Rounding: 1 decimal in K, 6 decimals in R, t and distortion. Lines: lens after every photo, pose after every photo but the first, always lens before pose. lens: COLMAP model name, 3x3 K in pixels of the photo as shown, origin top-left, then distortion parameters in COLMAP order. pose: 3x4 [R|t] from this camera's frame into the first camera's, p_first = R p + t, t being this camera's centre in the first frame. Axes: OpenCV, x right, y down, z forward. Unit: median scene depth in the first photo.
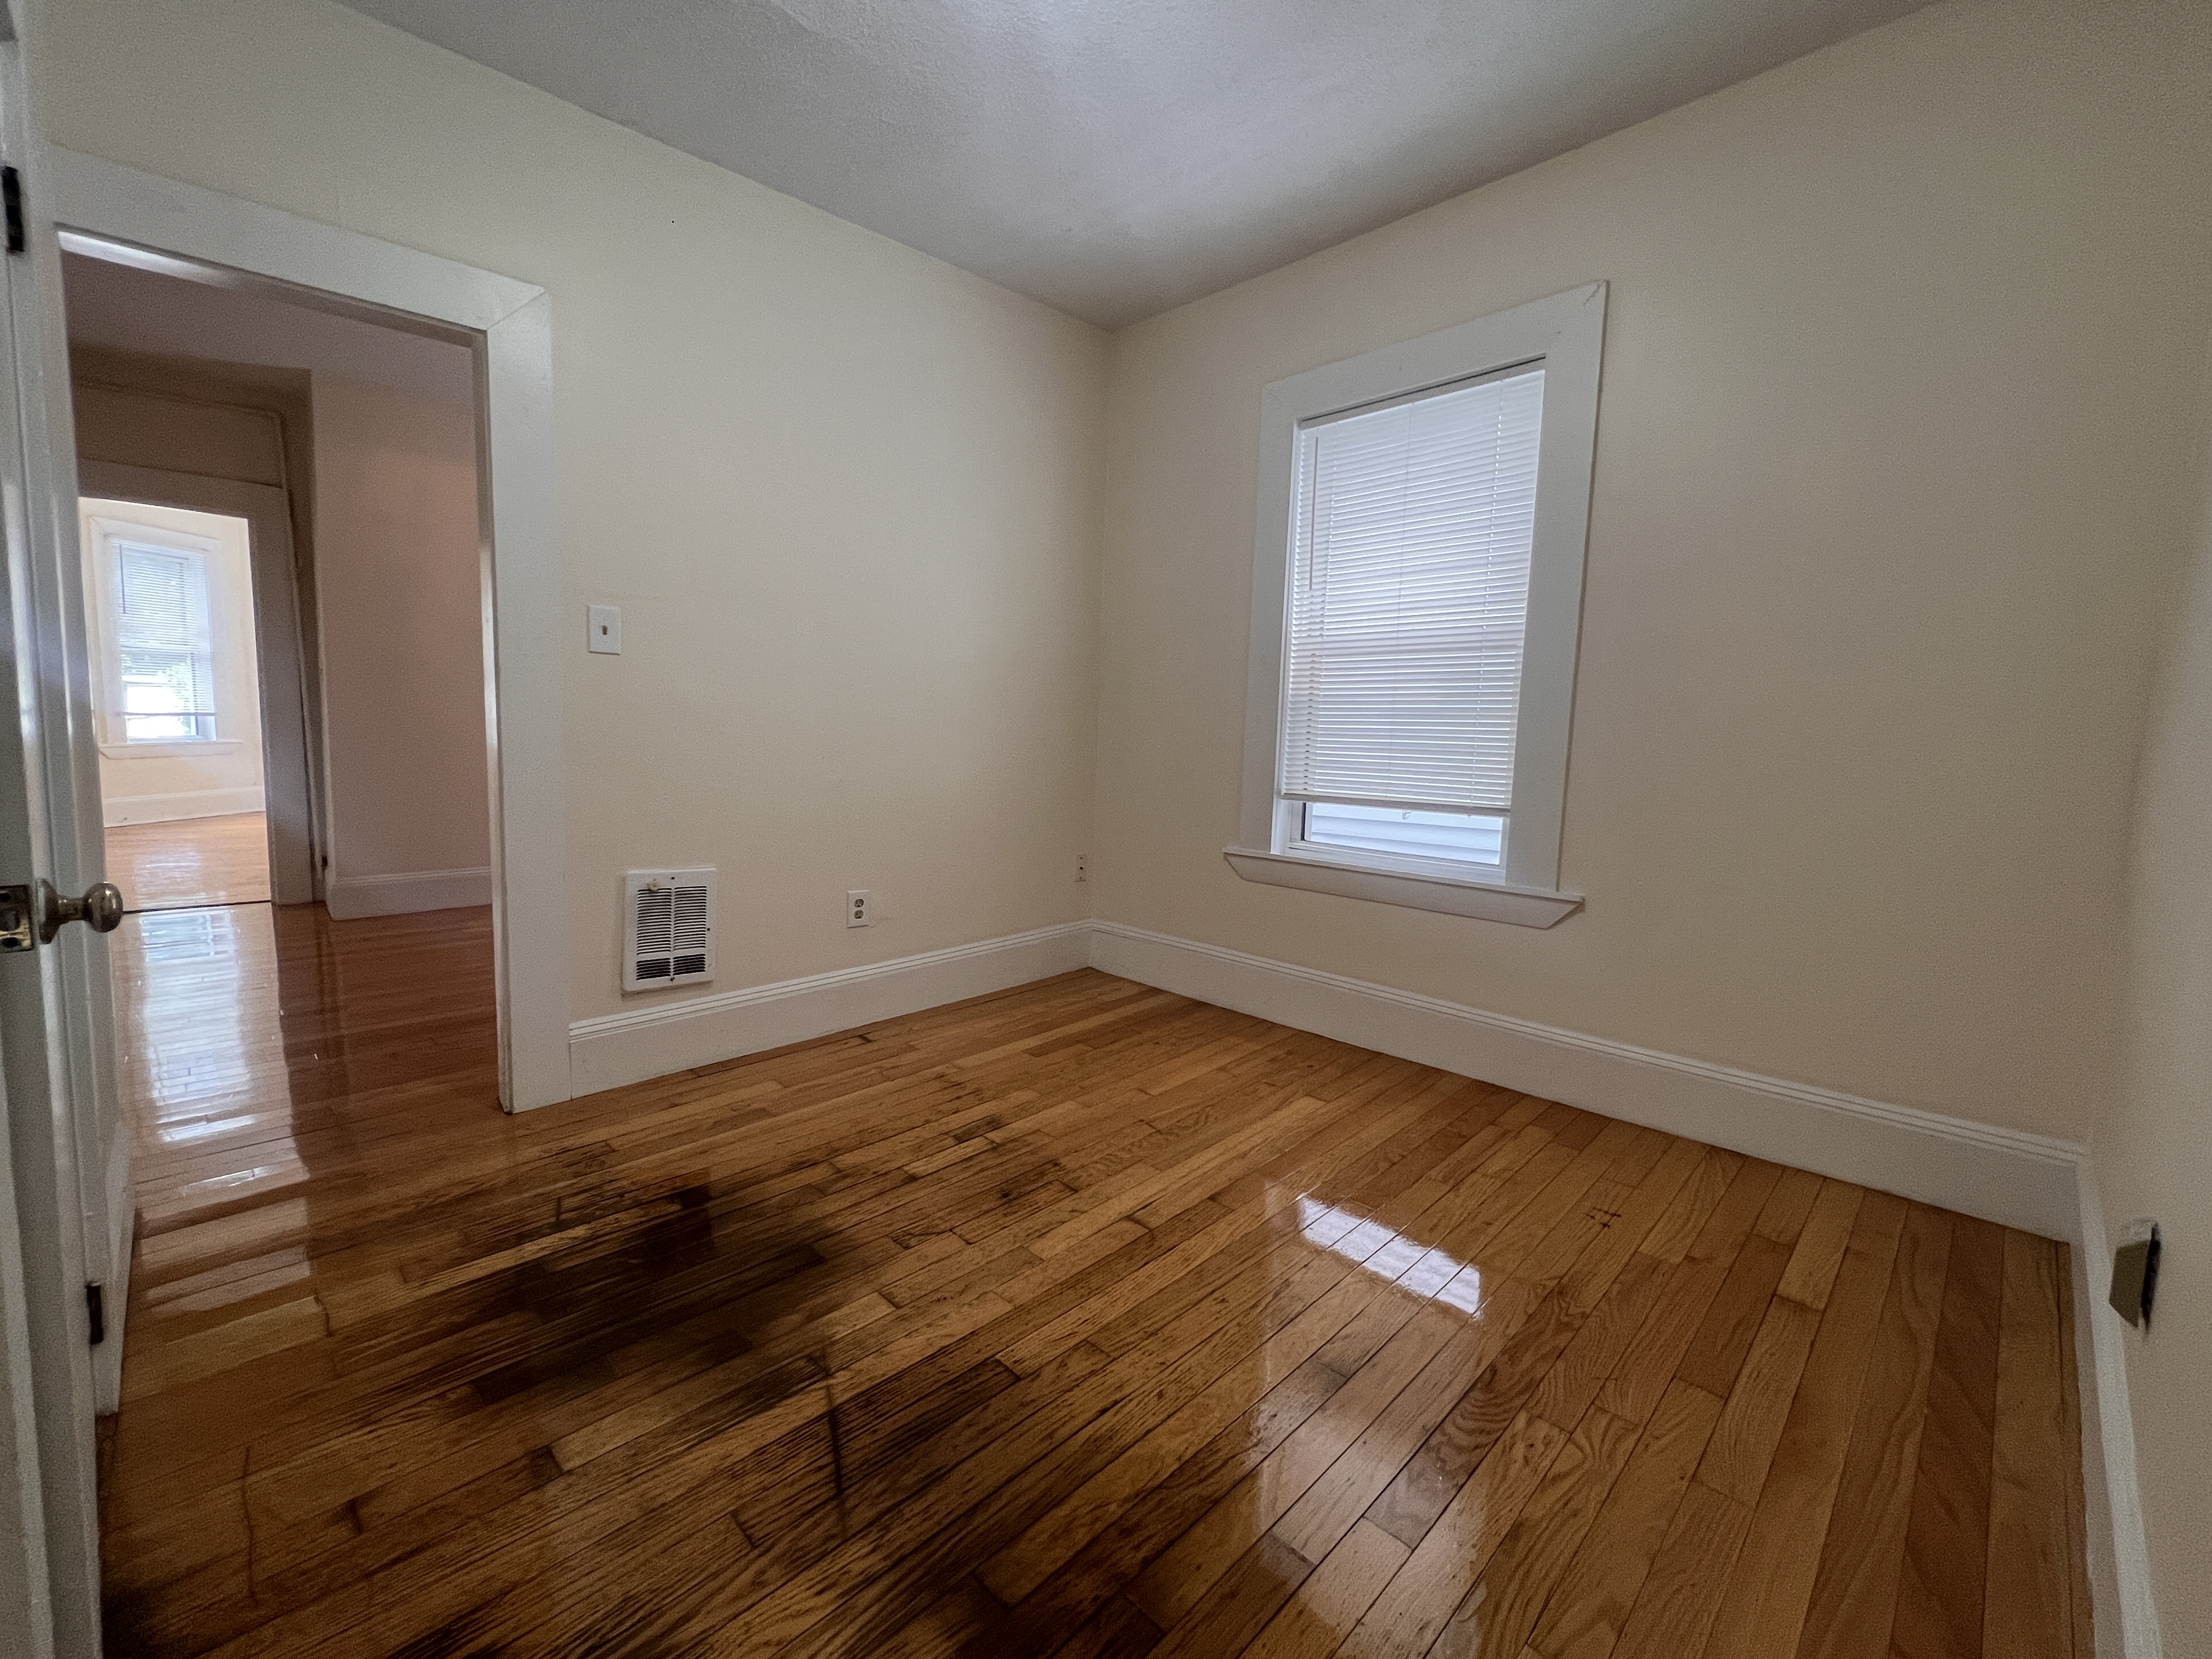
lens RADIAL K [[927.8, 0, 1116.4], [0, 927.8, 828.8], [0, 0, 1]] dist [-0.004284, 0.001375]
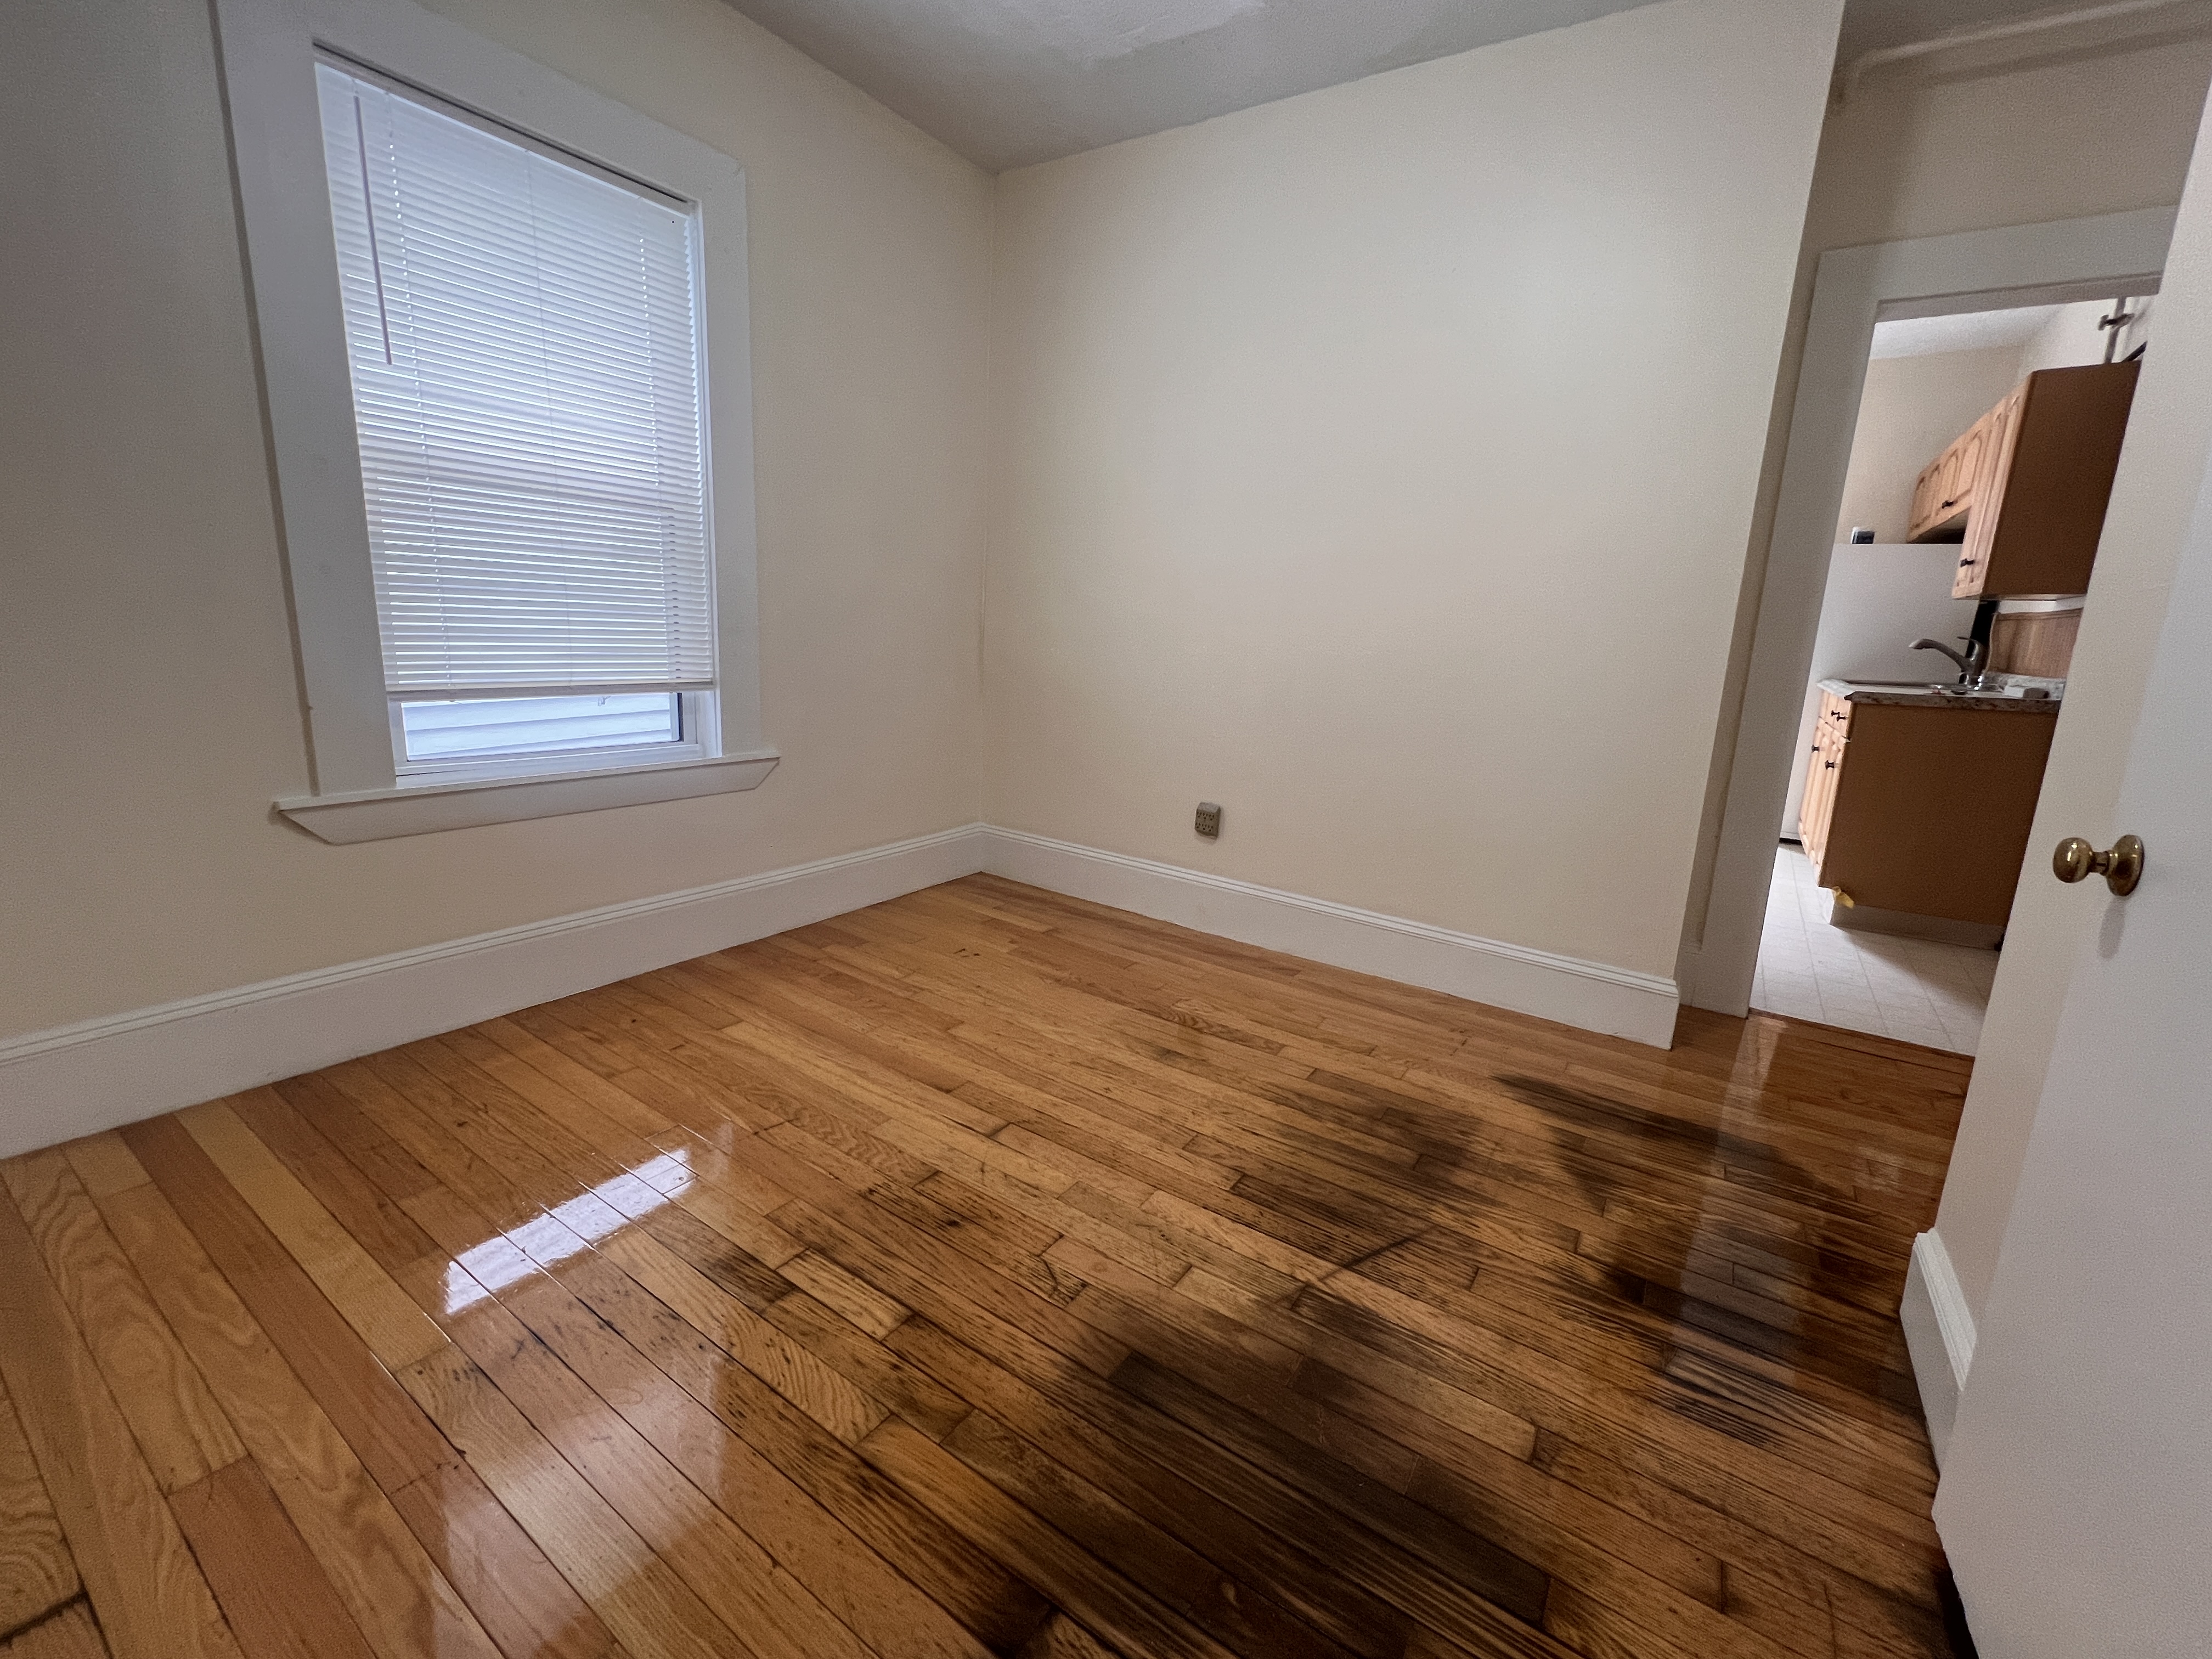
lens RADIAL K [[927.8, 0, 1092.7], [0, 927.8, 816.8], [0, 0, 1]] dist [-0.004284, 0.001375]
pose [[-0.182393, -0.230100, 0.955922, -1.039881], [0.059426, 0.967873, 0.244316, -0.160345], [-0.981428, 0.101368, -0.162860, 1.243209]]
